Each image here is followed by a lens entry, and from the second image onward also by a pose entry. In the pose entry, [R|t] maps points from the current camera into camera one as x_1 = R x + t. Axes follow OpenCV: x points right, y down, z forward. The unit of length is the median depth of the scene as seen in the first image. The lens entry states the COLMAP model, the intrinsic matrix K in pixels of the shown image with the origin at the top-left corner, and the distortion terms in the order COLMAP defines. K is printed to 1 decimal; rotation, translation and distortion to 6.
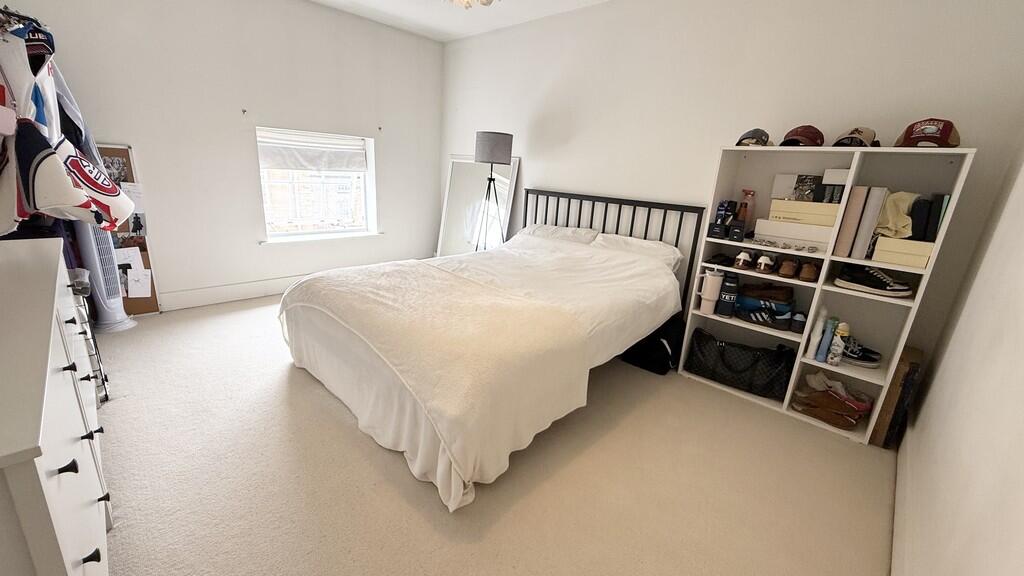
lens RADIAL K [[410.0, 0, 513.2], [0, 410.0, 286.5], [0, 0, 1]] dist [-0.001794, -0.000092]
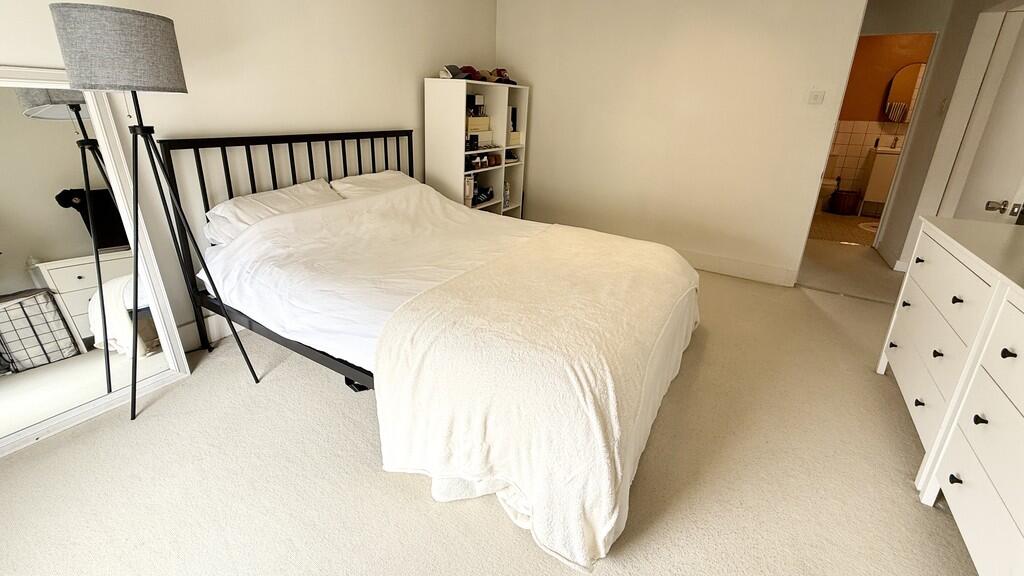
lens RADIAL K [[410.0, 0, 513.2], [0, 410.0, 286.5], [0, 0, 1]] dist [-0.001794, -0.000092]
pose [[-0.205097, -0.443993, 0.872242, -0.894981], [0.241525, 0.840666, 0.484712, -0.357322], [-0.948473, 0.310081, -0.065183, 1.080215]]
